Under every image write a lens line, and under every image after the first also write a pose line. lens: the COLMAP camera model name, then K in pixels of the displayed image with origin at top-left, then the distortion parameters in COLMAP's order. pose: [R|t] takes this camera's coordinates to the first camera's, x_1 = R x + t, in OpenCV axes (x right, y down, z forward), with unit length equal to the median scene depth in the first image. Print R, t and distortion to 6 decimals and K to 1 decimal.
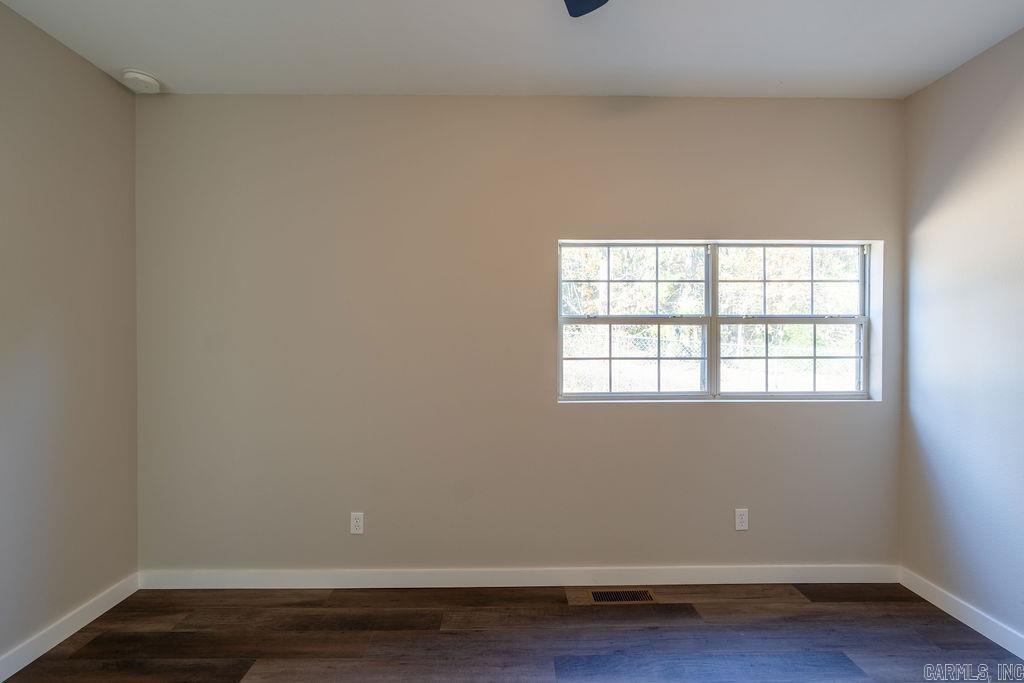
lens RADIAL K [[461.6, 0, 511.9], [0, 461.6, 339.6], [0, 0, 1]] dist [-0.009436, 0.001574]
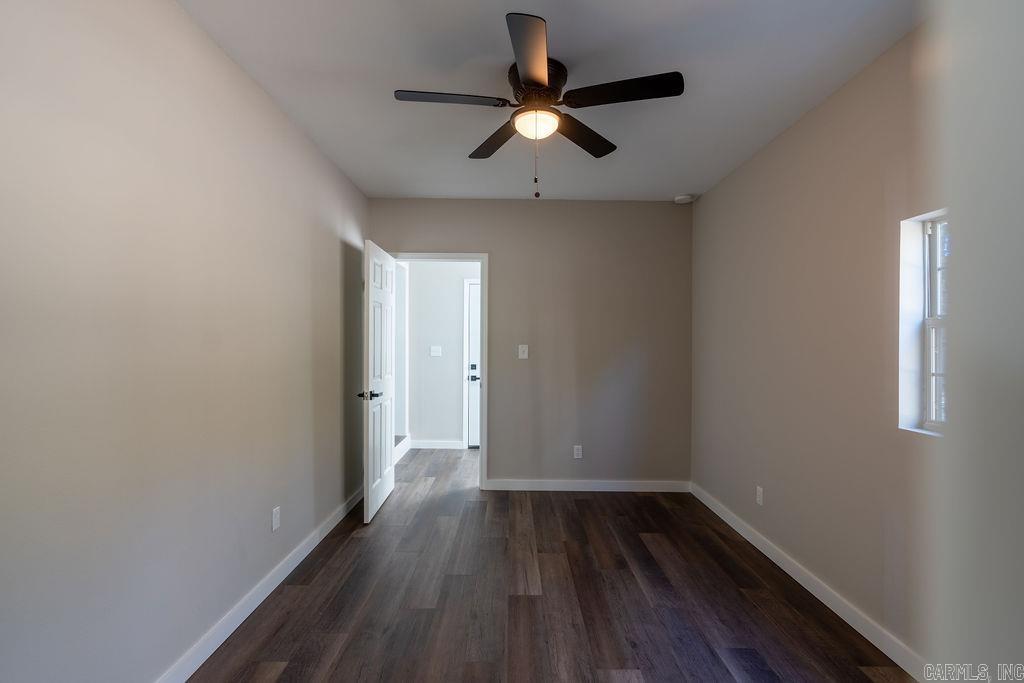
lens RADIAL K [[461.6, 0, 511.0], [0, 461.6, 342.9], [0, 0, 1]] dist [-0.009436, 0.001574]
pose [[-0.024279, -0.004559, -0.999695, 1.010451], [-0.010882, 0.999932, -0.004296, 0.004401], [0.999646, 0.010774, -0.024327, 0.407581]]
